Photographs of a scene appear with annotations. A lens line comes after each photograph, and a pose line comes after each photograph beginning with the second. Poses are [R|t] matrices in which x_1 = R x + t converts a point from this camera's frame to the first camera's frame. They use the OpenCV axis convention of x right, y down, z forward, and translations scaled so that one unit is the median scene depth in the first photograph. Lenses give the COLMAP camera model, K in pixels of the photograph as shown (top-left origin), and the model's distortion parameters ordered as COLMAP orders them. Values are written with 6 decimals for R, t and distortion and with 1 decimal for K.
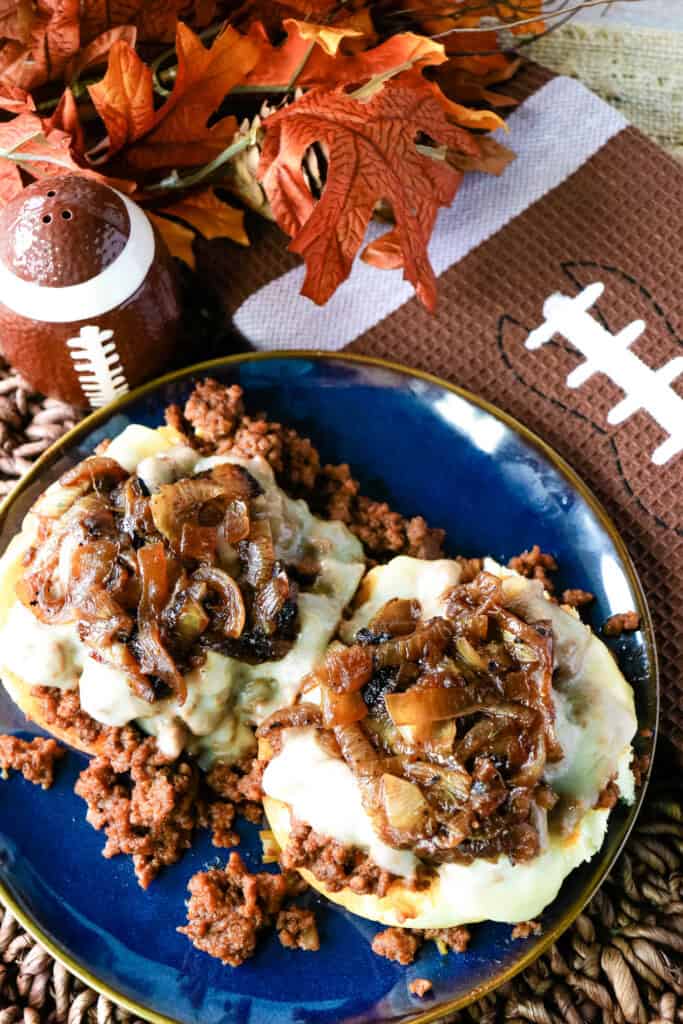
lens RADIAL K [[1400.6, 0, 338.1], [0, 1400.6, 515.3], [0, 0, 1]] dist [0.016904, 0.000000]
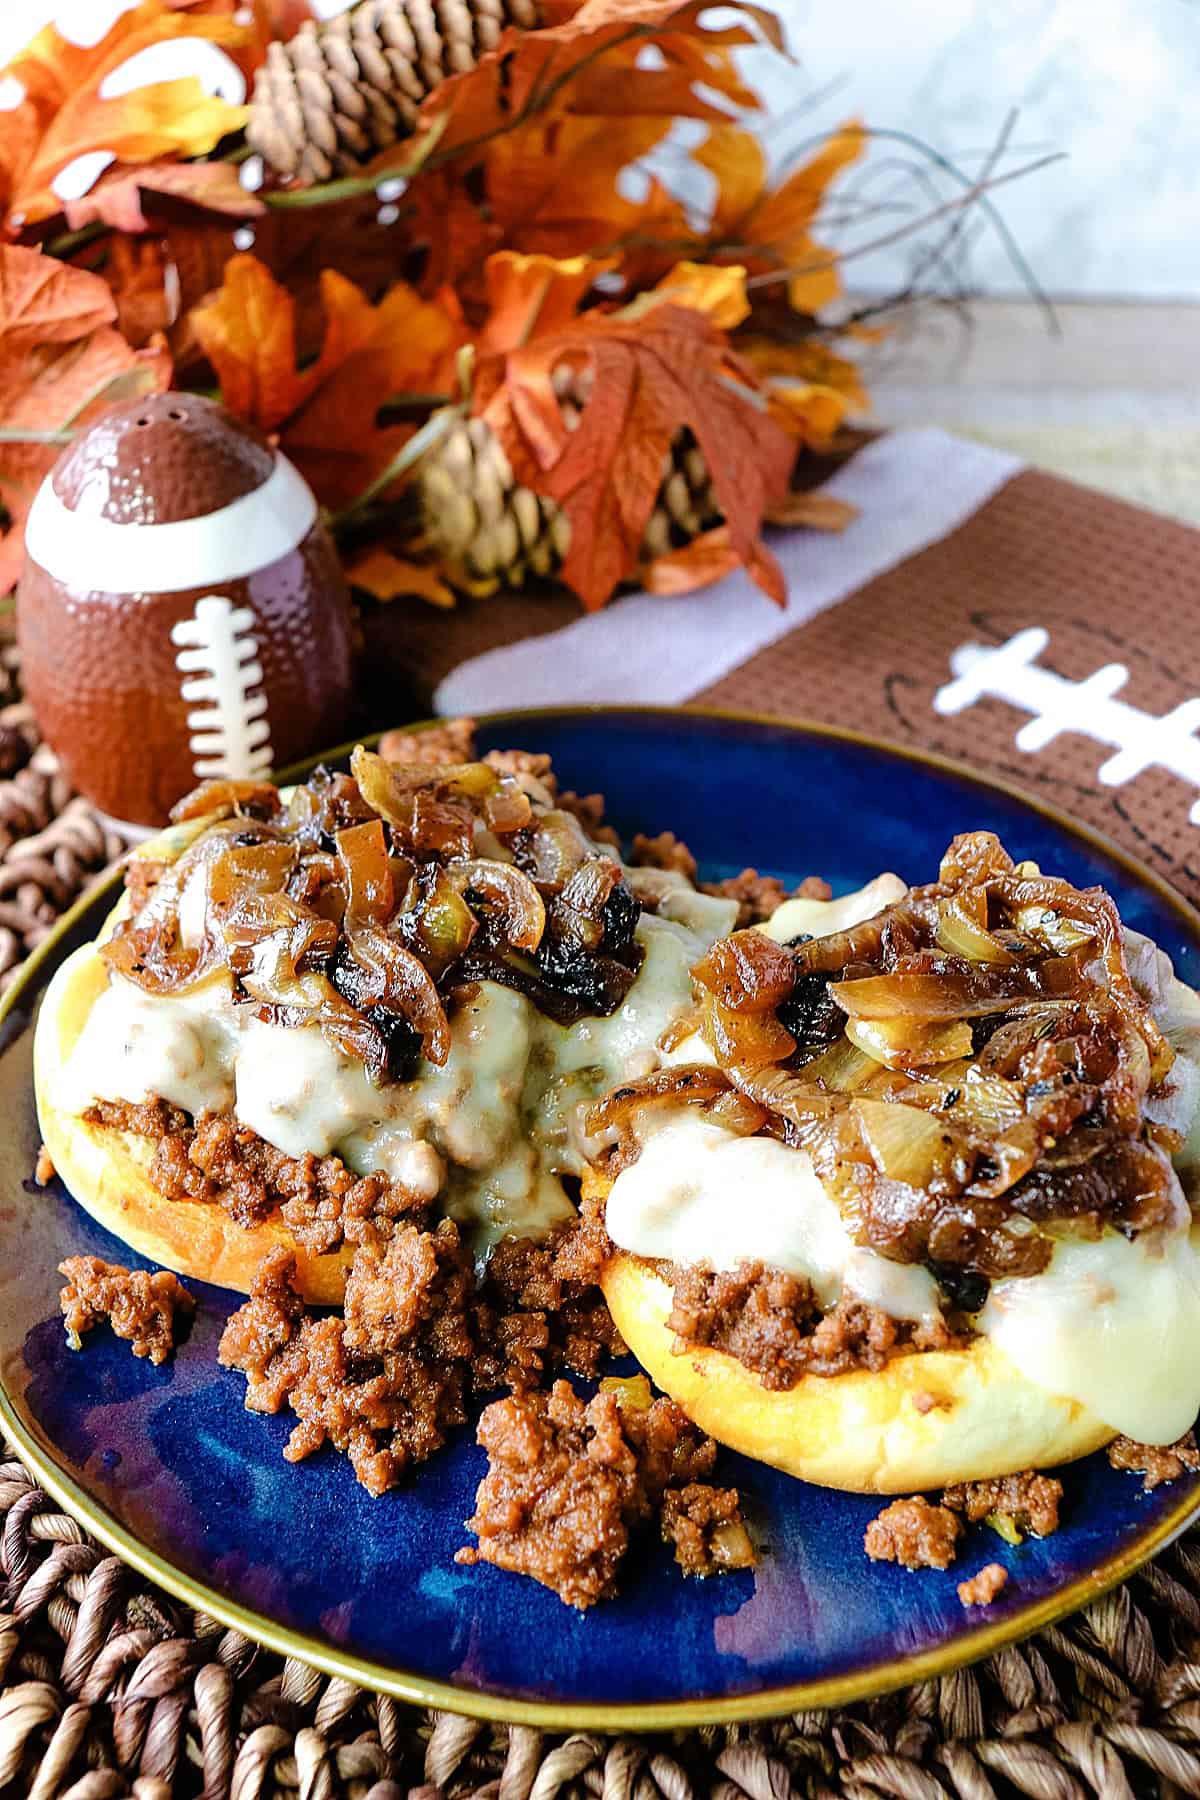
lens RADIAL K [[2461.9, 0, 589.0], [0, 2461.9, 960.5], [0, 0, 1]] dist [0.016904, 0.000000]
pose [[0.993414, -0.069540, 0.091070, -0.132630], [0.103407, 0.886461, -0.451104, 0.499850], [-0.049360, 0.457550, 0.887813, 0.161756]]
